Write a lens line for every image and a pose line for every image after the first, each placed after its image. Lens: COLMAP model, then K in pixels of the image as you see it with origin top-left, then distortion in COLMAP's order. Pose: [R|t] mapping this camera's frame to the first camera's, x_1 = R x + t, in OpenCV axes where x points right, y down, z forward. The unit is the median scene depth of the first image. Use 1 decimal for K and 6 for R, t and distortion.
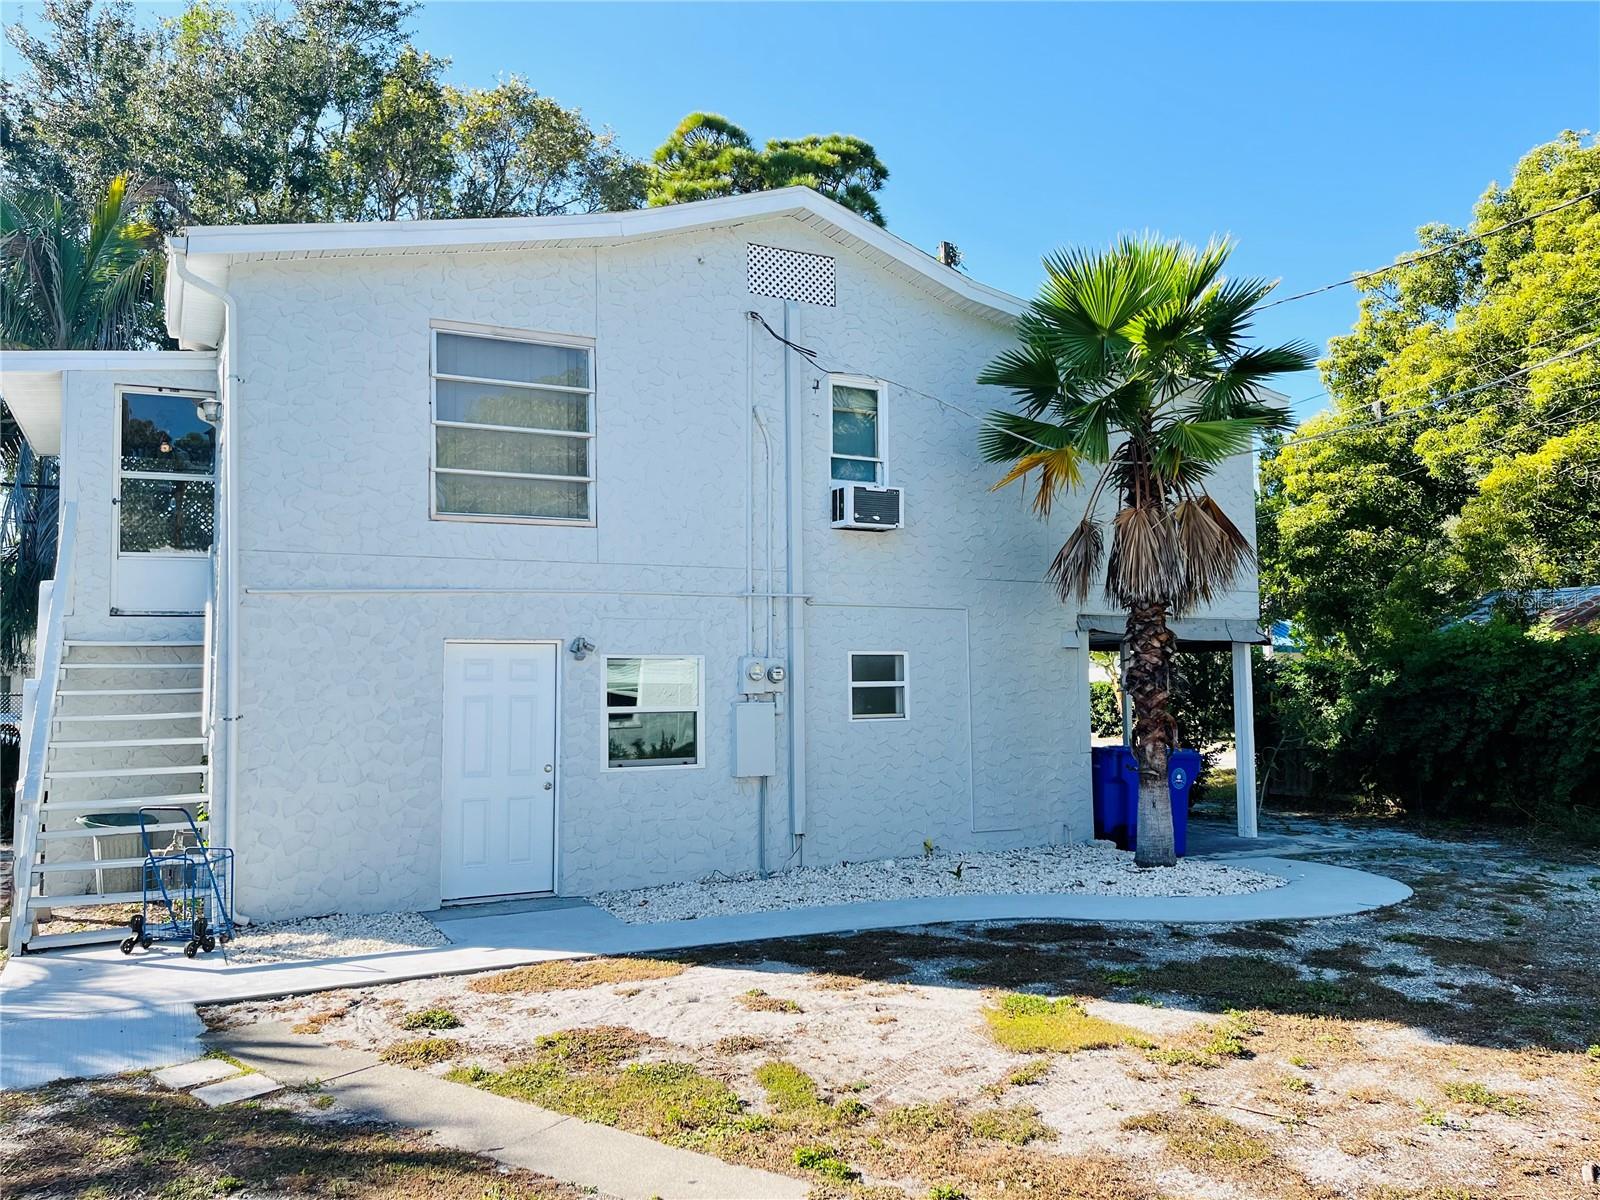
lens RADIAL K [[1198.5, 0, 803.5], [0, 1198.5, 600.1], [0, 0, 1]] dist [0.066339, -0.082744]
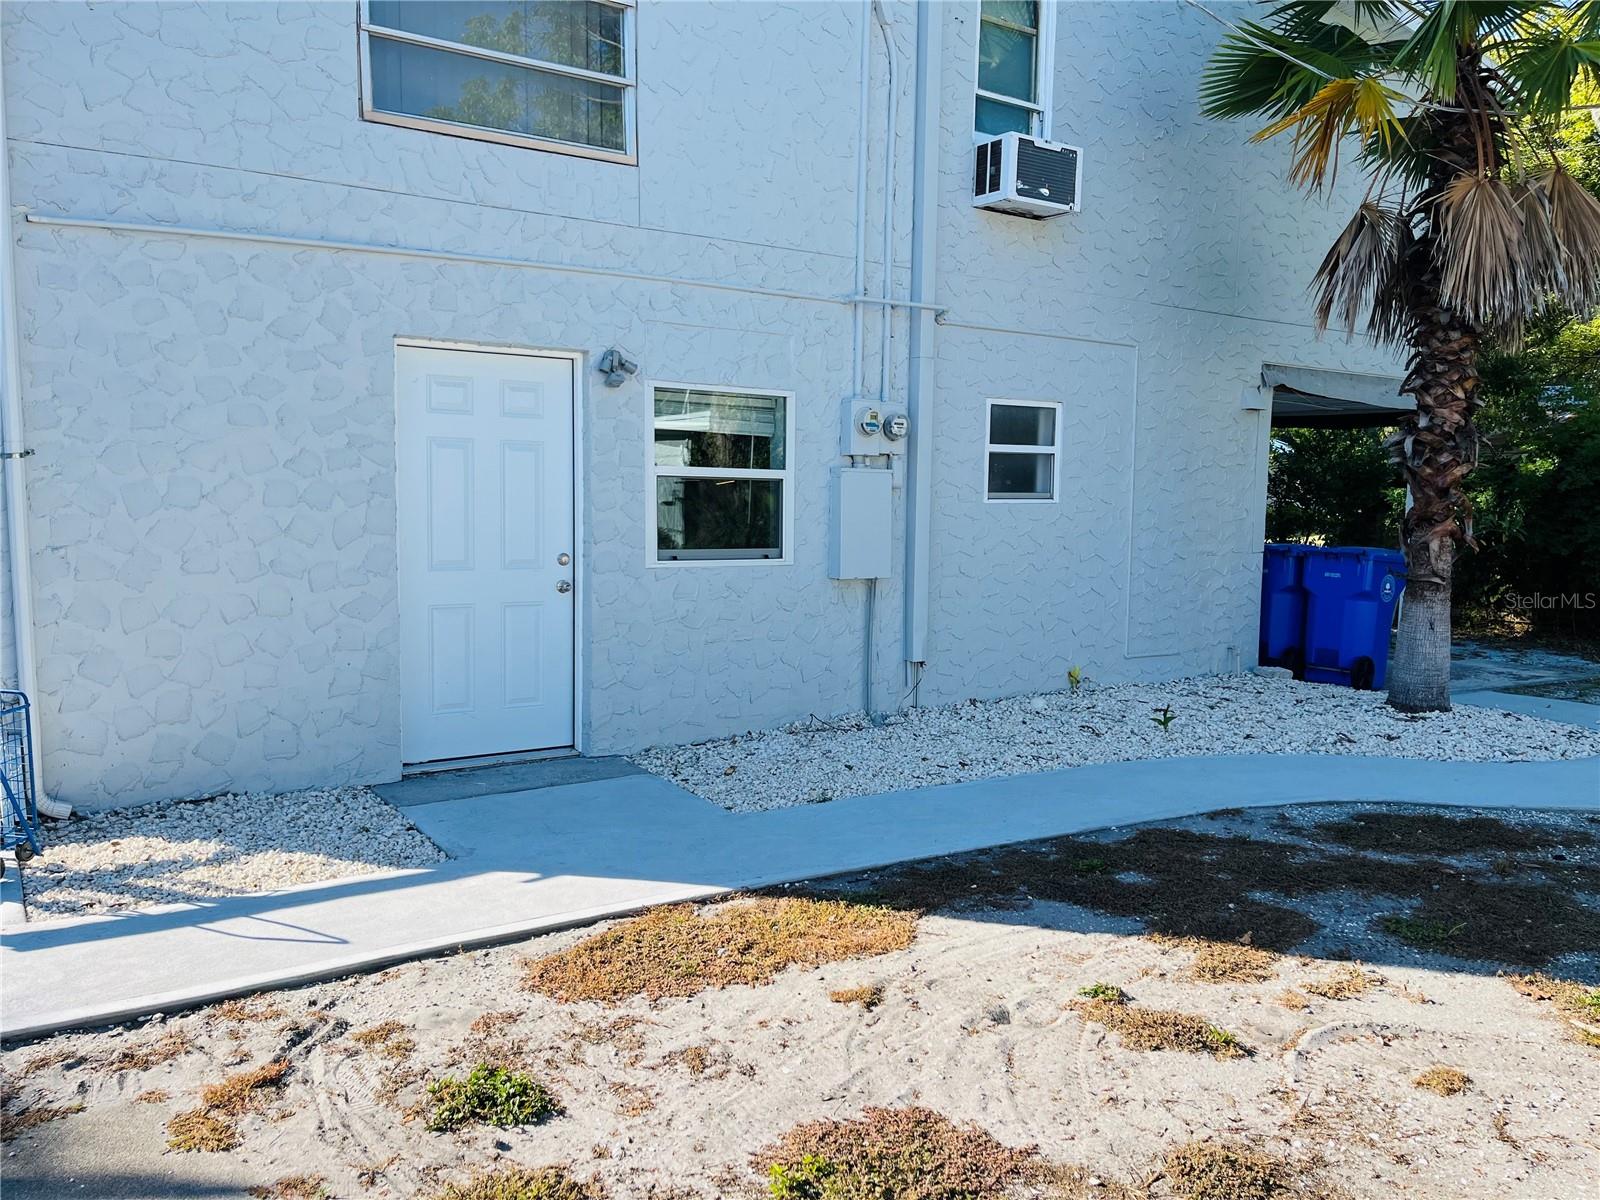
lens RADIAL K [[1198.5, 0, 803.5], [0, 1198.5, 600.1], [0, 0, 1]] dist [0.066339, -0.082744]
pose [[0.994376, 0.014230, 0.104942, -0.155281], [-0.031088, 0.986497, 0.160801, 0.056483], [-0.101237, -0.163159, 0.981392, 0.371180]]
